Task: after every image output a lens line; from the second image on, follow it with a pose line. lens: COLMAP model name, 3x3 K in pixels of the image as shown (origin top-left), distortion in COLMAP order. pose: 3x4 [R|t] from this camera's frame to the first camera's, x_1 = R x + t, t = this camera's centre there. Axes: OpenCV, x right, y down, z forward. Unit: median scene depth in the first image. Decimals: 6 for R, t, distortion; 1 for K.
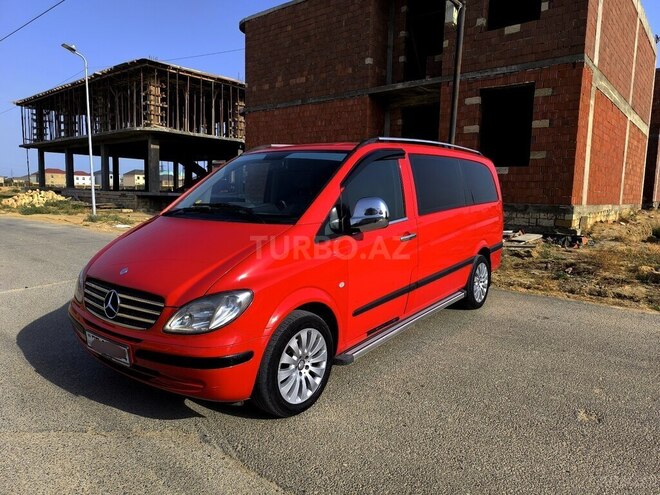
lens RADIAL K [[446.0, 0, 339.4], [0, 446.0, 245.4], [0, 0, 1]] dist [0.019796, -0.017231]
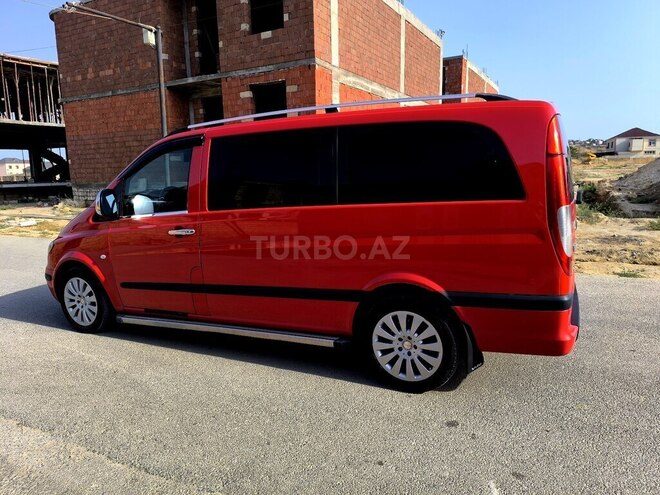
lens RADIAL K [[446.0, 0, 339.4], [0, 446.0, 245.4], [0, 0, 1]] dist [0.019796, -0.017231]
pose [[0.980098, -0.073534, 0.184394, 0.242994], [0.064872, 0.996507, 0.052583, 0.022755], [-0.187616, -0.039574, 0.981445, -0.181953]]
